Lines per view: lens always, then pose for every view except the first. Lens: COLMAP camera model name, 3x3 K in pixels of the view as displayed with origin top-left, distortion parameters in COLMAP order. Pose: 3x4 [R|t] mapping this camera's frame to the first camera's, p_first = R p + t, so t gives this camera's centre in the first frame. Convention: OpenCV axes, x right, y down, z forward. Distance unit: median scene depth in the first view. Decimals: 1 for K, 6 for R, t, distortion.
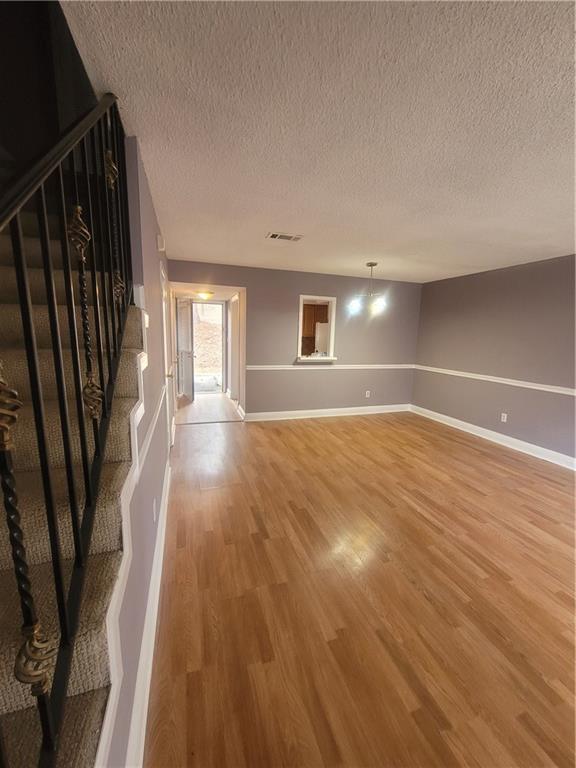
lens RADIAL K [[311.6, 0, 287.1], [0, 311.6, 389.7], [0, 0, 1]] dist [-0.007513, 0.001406]
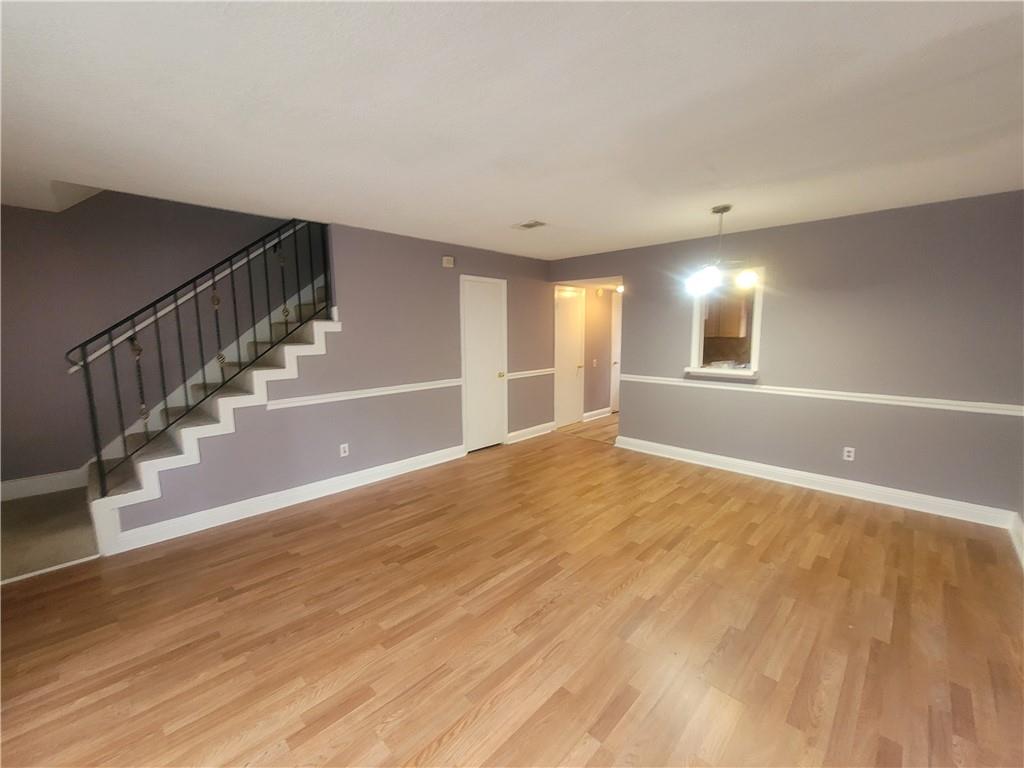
lens RADIAL K [[415.5, 0, 509.3], [0, 415.5, 382.6], [0, 0, 1]] dist [-0.007513, 0.001406]
pose [[0.459171, 0.082702, -0.884490, 0.848650], [-0.144061, 0.989410, 0.017725, -0.044921], [0.876589, 0.119282, 0.466222, 0.356922]]
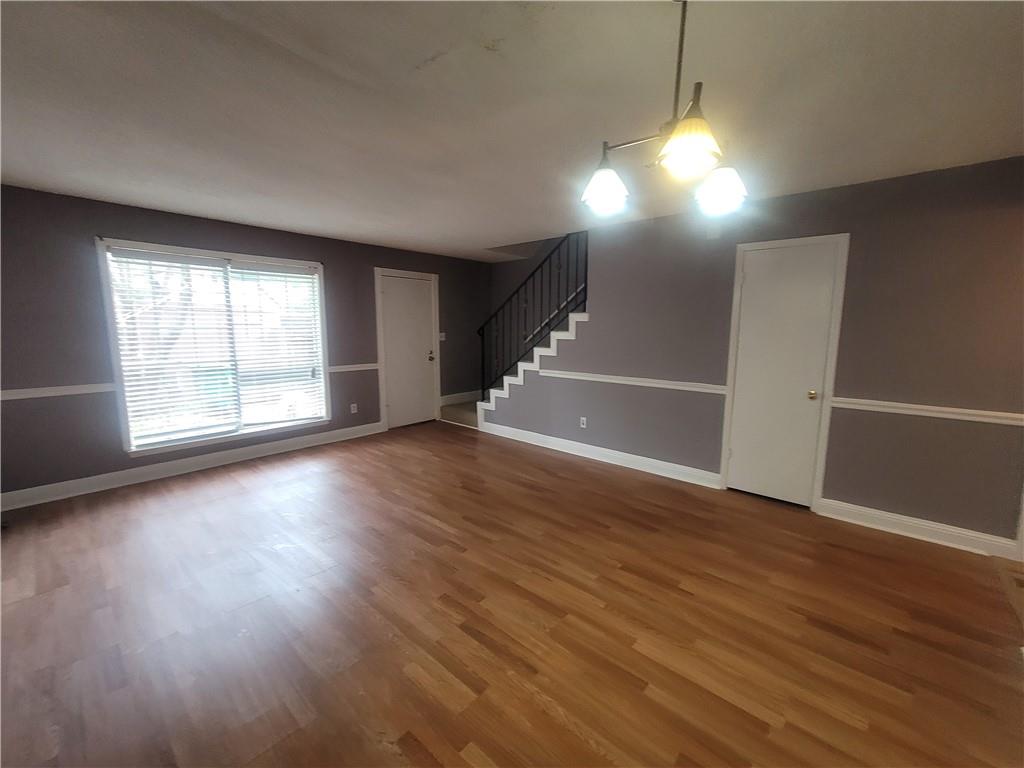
lens RADIAL K [[415.5, 0, 513.2], [0, 415.5, 382.5], [0, 0, 1]] dist [-0.007513, 0.001406]
pose [[-0.859628, 0.042564, -0.509145, 0.558091], [-0.120118, 0.951755, 0.282371, -0.226126], [0.496600, 0.303891, -0.813043, 1.324595]]
